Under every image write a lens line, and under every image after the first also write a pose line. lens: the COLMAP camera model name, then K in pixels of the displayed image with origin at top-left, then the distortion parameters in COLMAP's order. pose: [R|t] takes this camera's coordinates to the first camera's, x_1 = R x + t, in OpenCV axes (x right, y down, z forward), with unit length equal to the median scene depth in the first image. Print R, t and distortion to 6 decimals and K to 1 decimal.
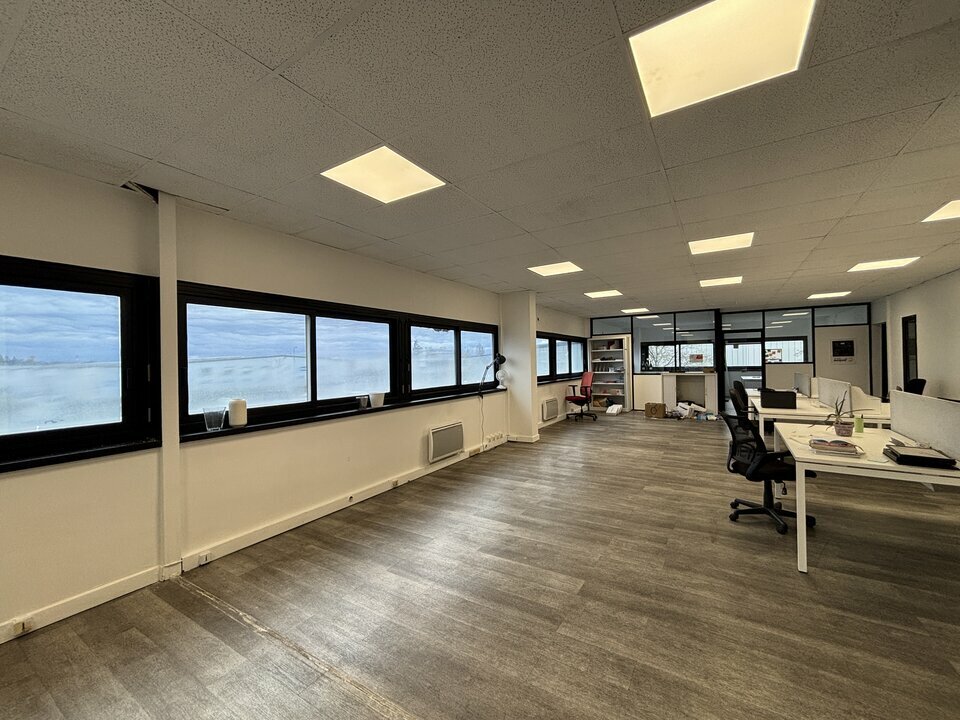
lens RADIAL K [[385.5, 0, 478.7], [0, 385.5, 358.8], [0, 0, 1]] dist [0.003459, 0.000352]
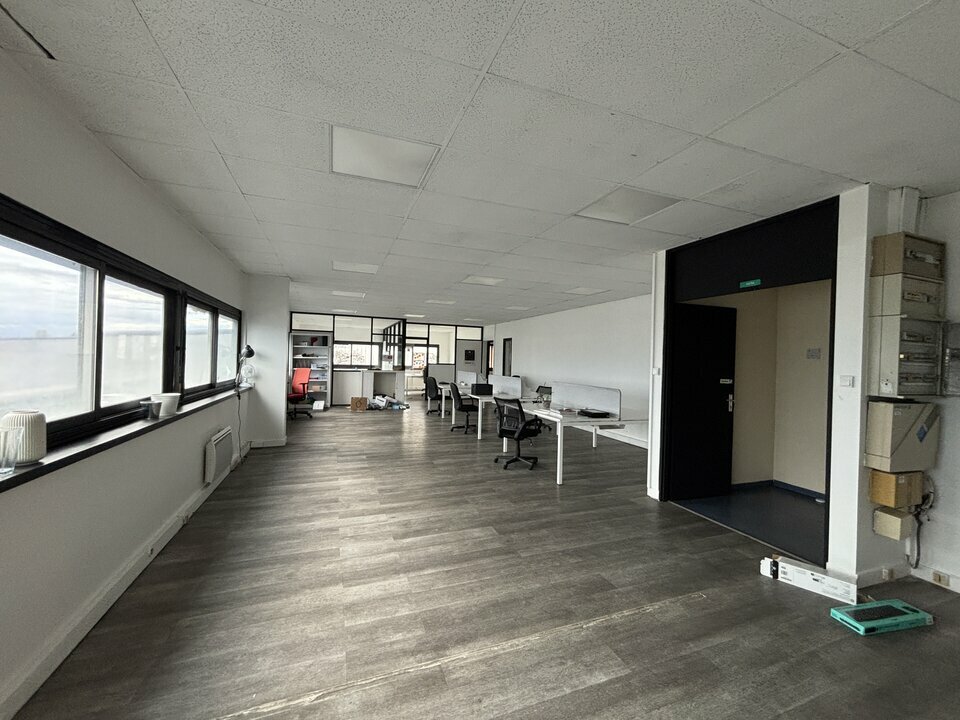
lens RADIAL K [[385.5, 0, 472.8], [0, 385.5, 361.4], [0, 0, 1]] dist [0.003459, 0.000352]
pose [[0.621757, 0.029338, 0.782661, -0.534802], [-0.041489, 0.999129, -0.004492, 0.009031], [-0.782111, -0.029679, 0.622432, 0.153866]]
